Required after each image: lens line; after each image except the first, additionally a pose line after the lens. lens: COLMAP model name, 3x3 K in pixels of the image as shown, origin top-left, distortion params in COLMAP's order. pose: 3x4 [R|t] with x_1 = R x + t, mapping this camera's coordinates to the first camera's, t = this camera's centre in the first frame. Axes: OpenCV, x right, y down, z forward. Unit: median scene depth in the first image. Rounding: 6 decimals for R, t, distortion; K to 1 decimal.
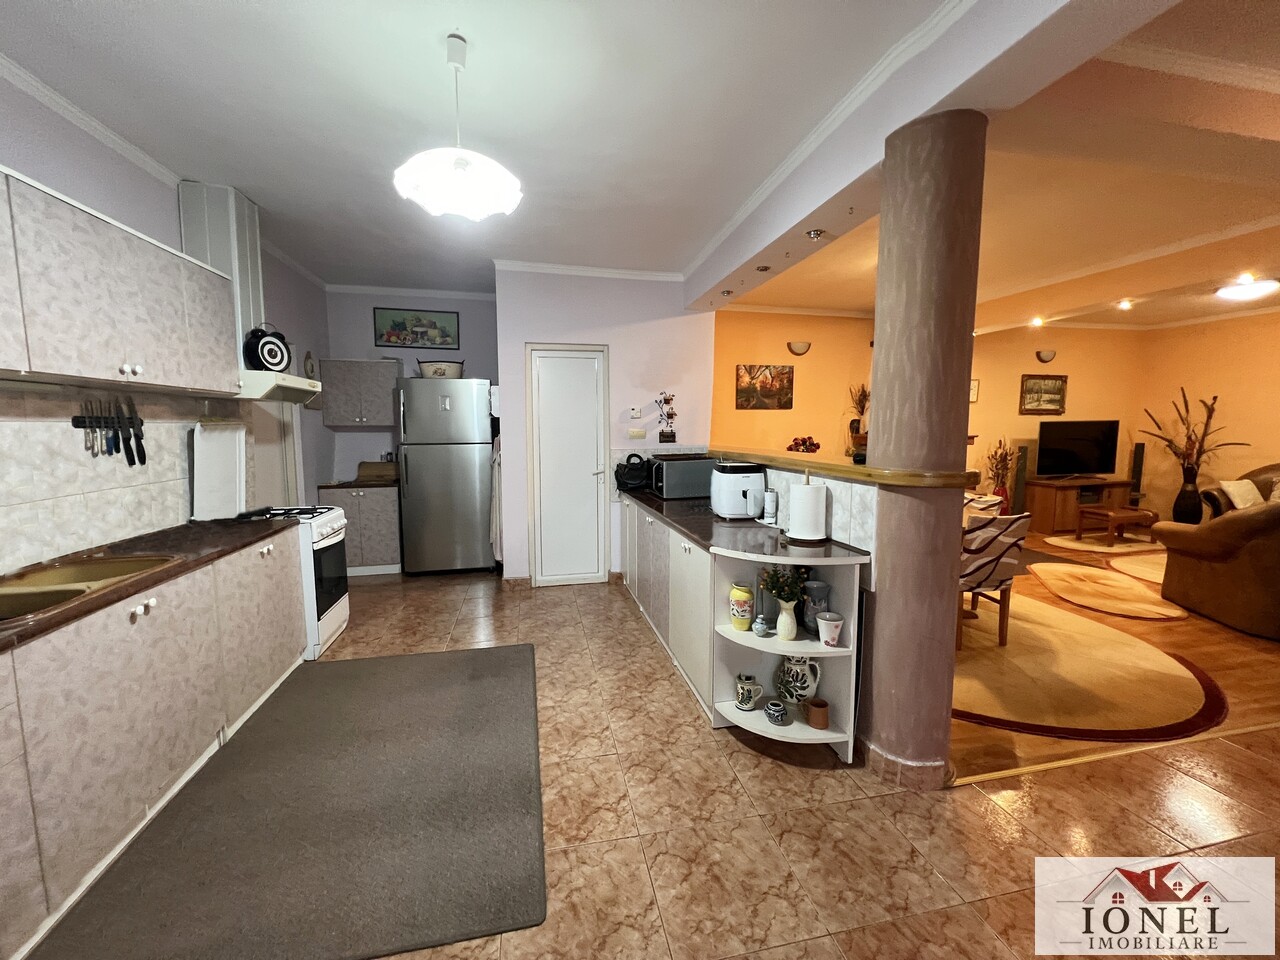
lens RADIAL K [[512.9, 0, 639.0], [0, 512.9, 476.6], [0, 0, 1]] dist [-0.003630, 0.000236]
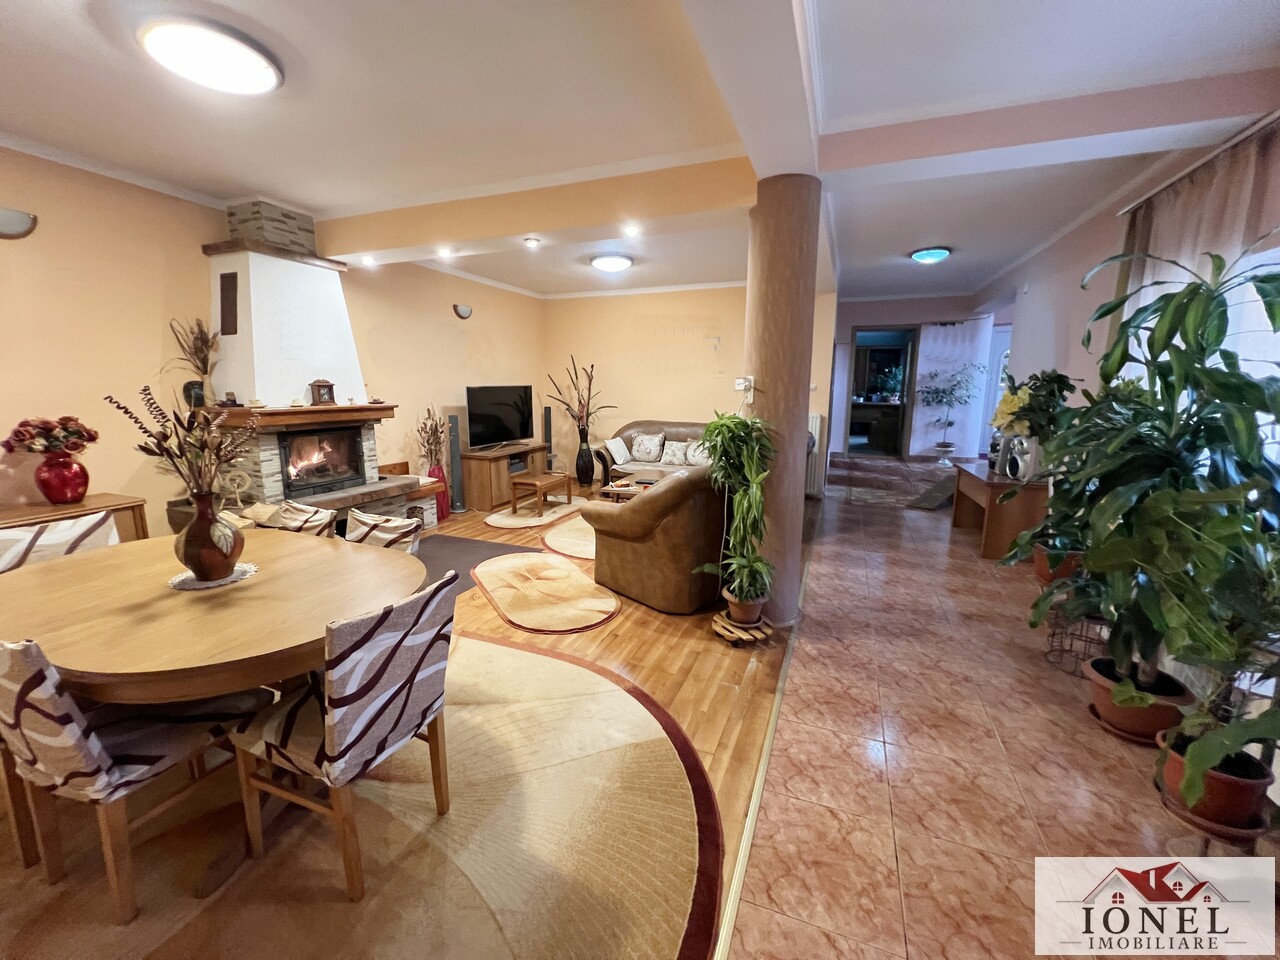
lens RADIAL K [[512.9, 0, 640.3], [0, 512.9, 477.2], [0, 0, 1]] dist [-0.003630, 0.000236]
pose [[0.561578, -0.139172, 0.815636, 0.223656], [0.078054, 0.990268, 0.115228, -0.033257], [-0.823734, -0.001046, 0.566975, 0.268700]]
